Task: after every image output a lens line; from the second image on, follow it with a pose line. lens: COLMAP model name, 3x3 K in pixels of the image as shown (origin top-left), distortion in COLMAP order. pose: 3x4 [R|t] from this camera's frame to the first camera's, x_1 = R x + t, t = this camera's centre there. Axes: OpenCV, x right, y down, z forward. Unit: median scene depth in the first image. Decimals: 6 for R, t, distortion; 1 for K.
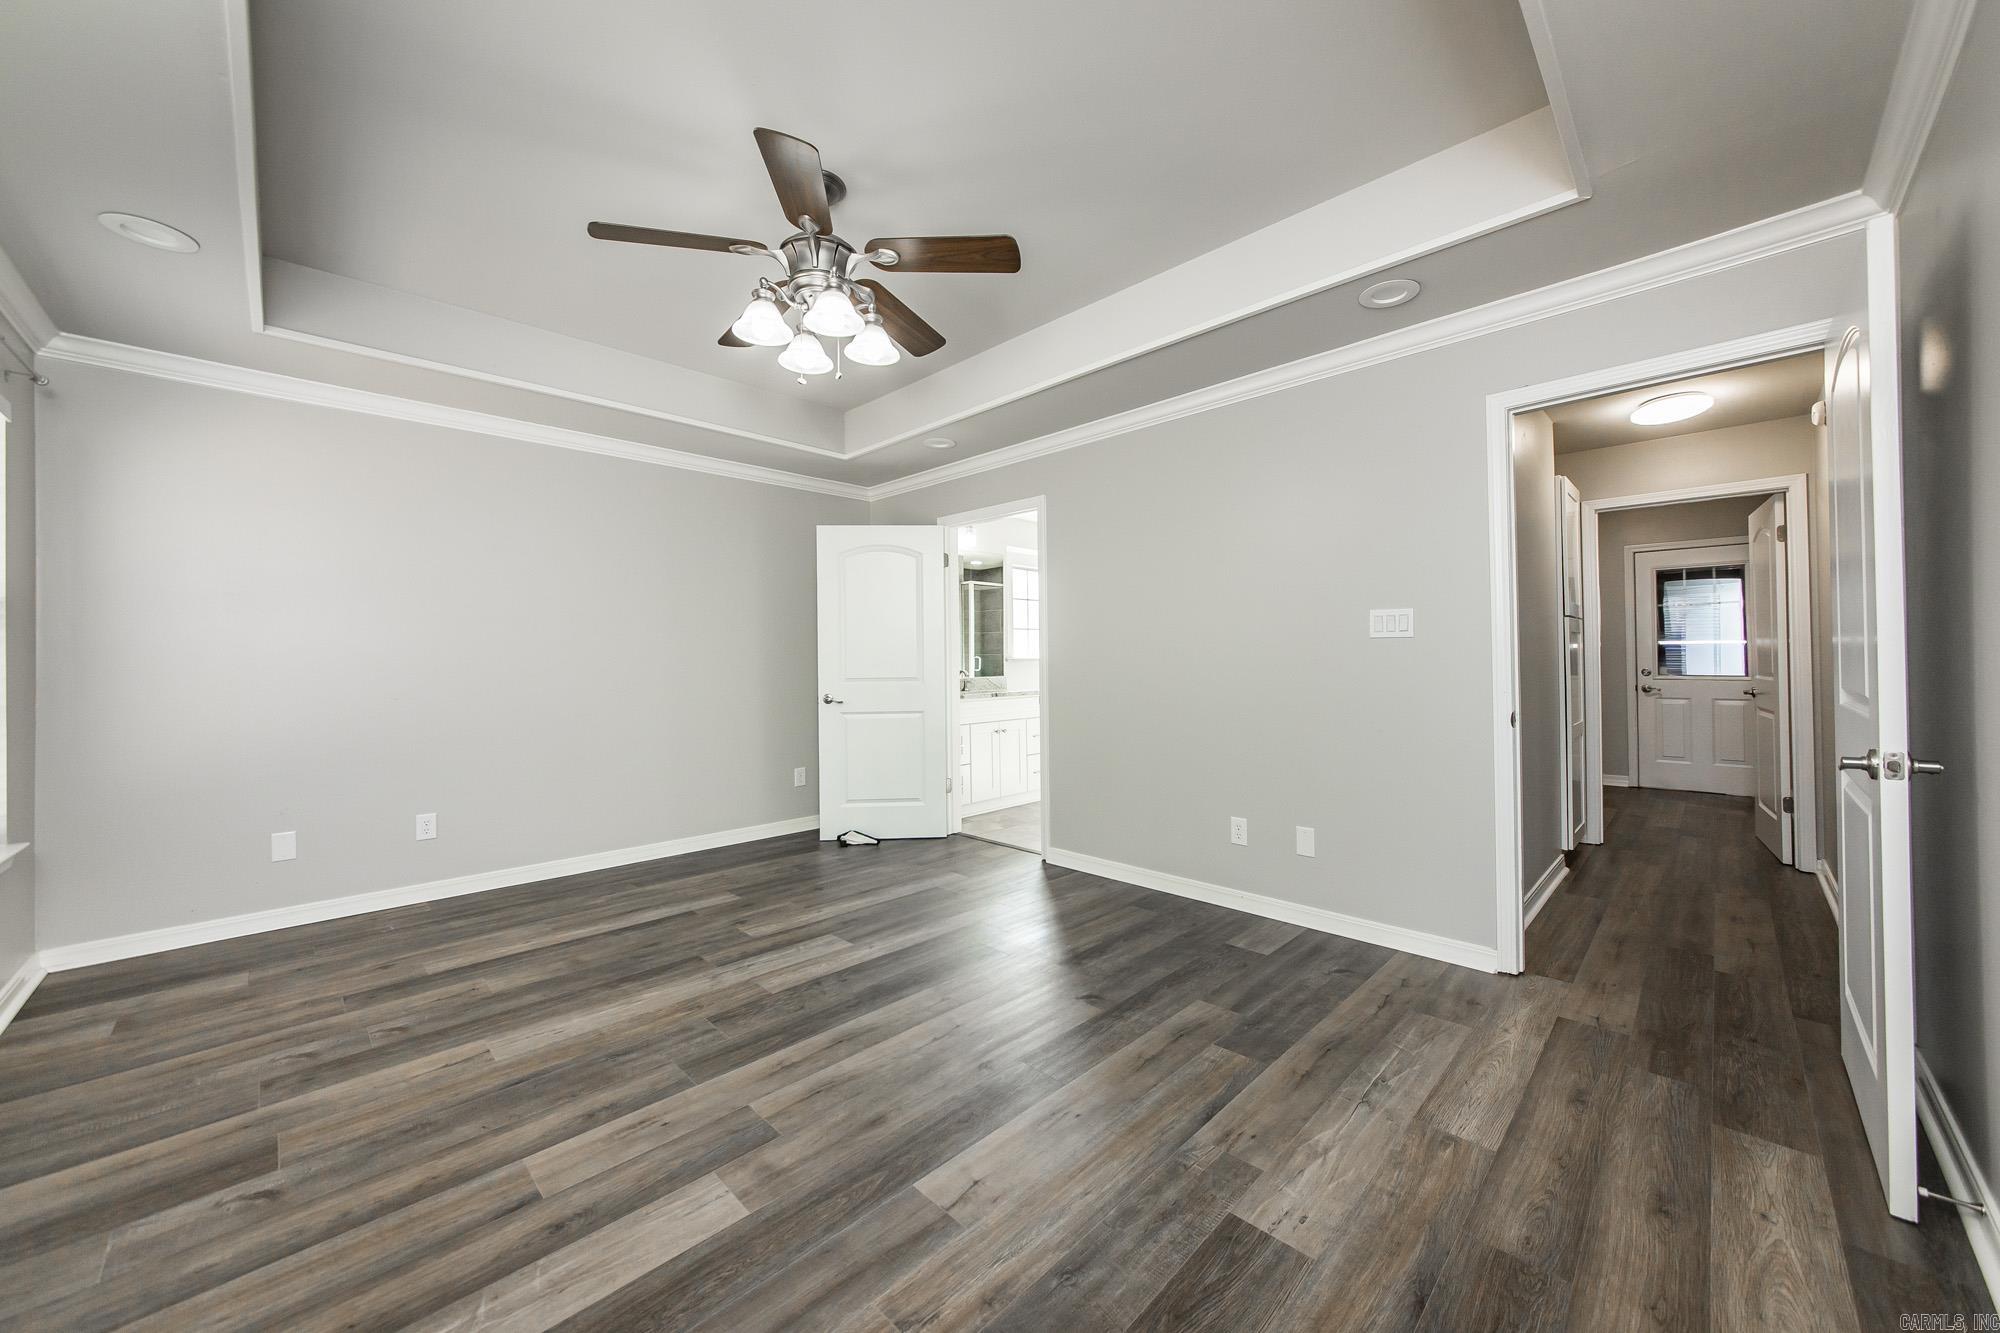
lens RADIAL K [[728.3, 0, 1003.1], [0, 728.3, 661.0], [0, 0, 1]] dist [-0.005035, 0.000714]
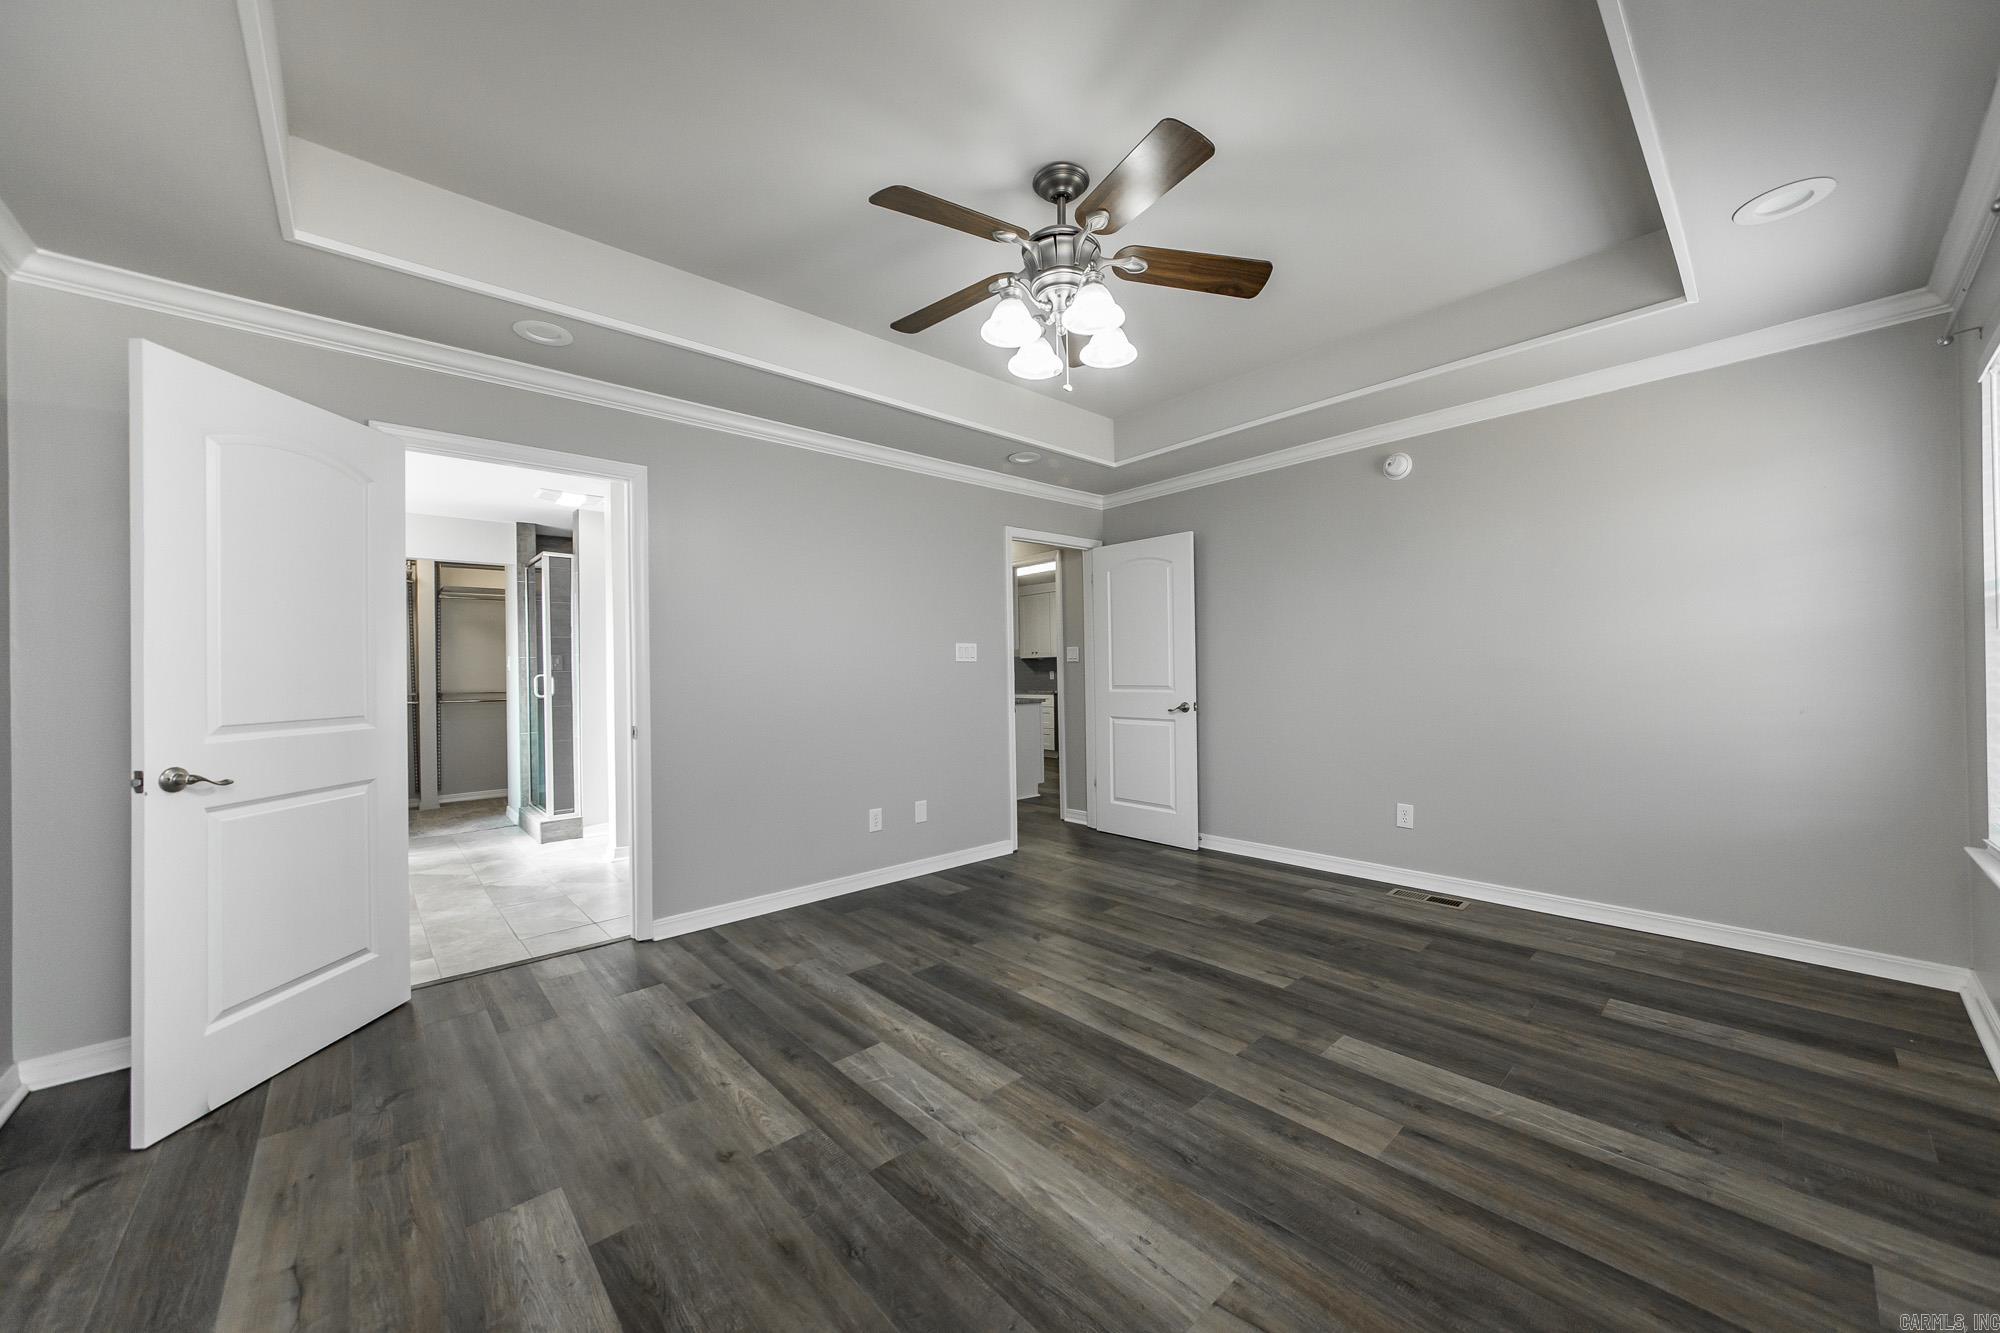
lens RADIAL K [[728.3, 0, 990.0], [0, 728.3, 669.8], [0, 0, 1]] dist [-0.005035, 0.000714]
pose [[0.059402, 0.013297, 0.998146, -1.039461], [0.016616, 0.999760, -0.014307, 0.008839], [-0.998096, 0.017436, 0.059166, 0.890337]]
